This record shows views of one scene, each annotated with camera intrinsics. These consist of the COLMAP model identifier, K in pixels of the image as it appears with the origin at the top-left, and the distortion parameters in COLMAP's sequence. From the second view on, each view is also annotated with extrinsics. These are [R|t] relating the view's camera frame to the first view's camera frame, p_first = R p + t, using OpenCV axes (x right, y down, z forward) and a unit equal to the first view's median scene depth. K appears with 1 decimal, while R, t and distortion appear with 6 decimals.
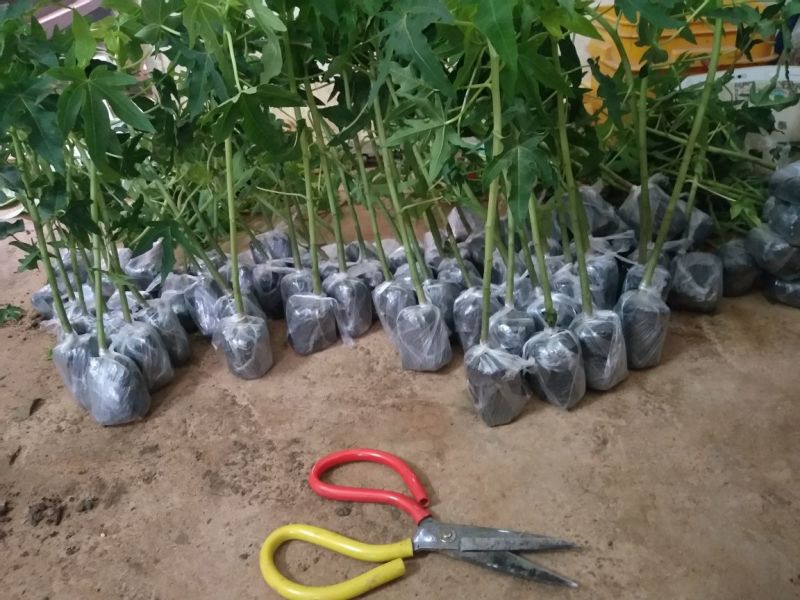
lens RADIAL K [[644.0, 0, 400.0], [0, 644.0, 300.0], [0, 0, 1]] dist [0.106711, -0.184896]
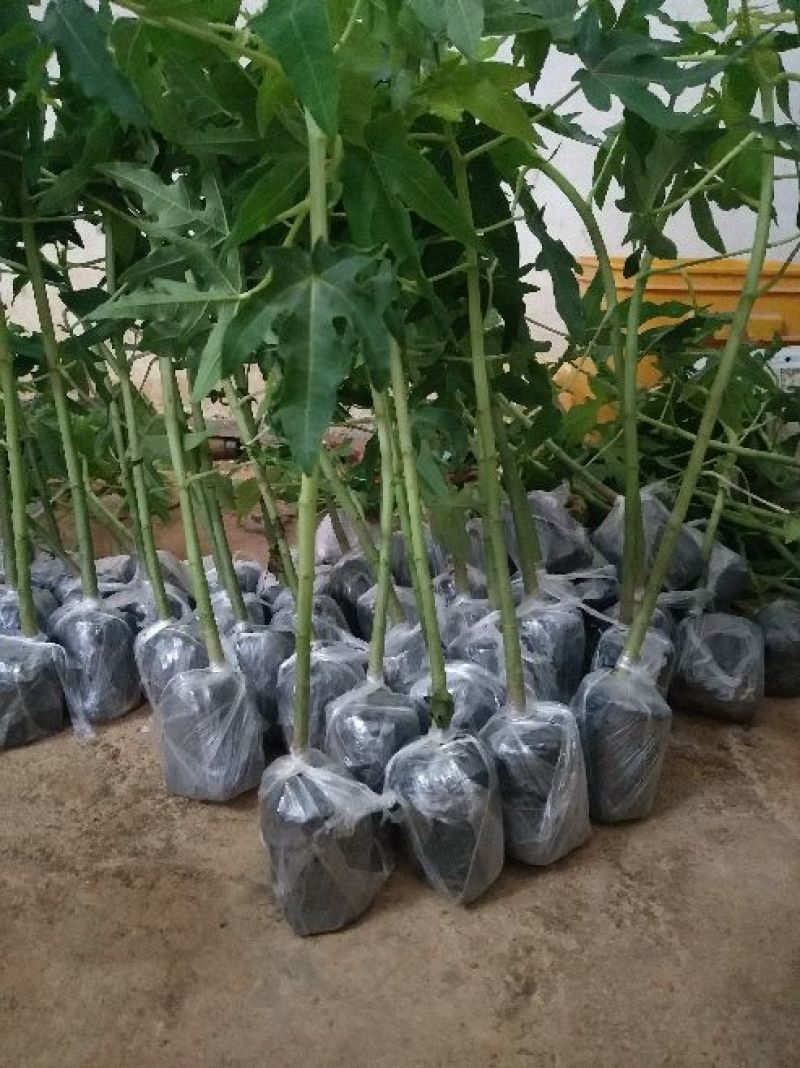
lens RADIAL K [[871.4, 0, 400.0], [0, 871.4, 534.0], [0, 0, 1]] dist [0.109613, -0.189728]
pose [[0.993710, 0.085379, 0.072459, 0.126927], [-0.072546, 0.983747, -0.164252, 0.007036], [-0.085305, 0.157962, 0.983754, 0.283688]]
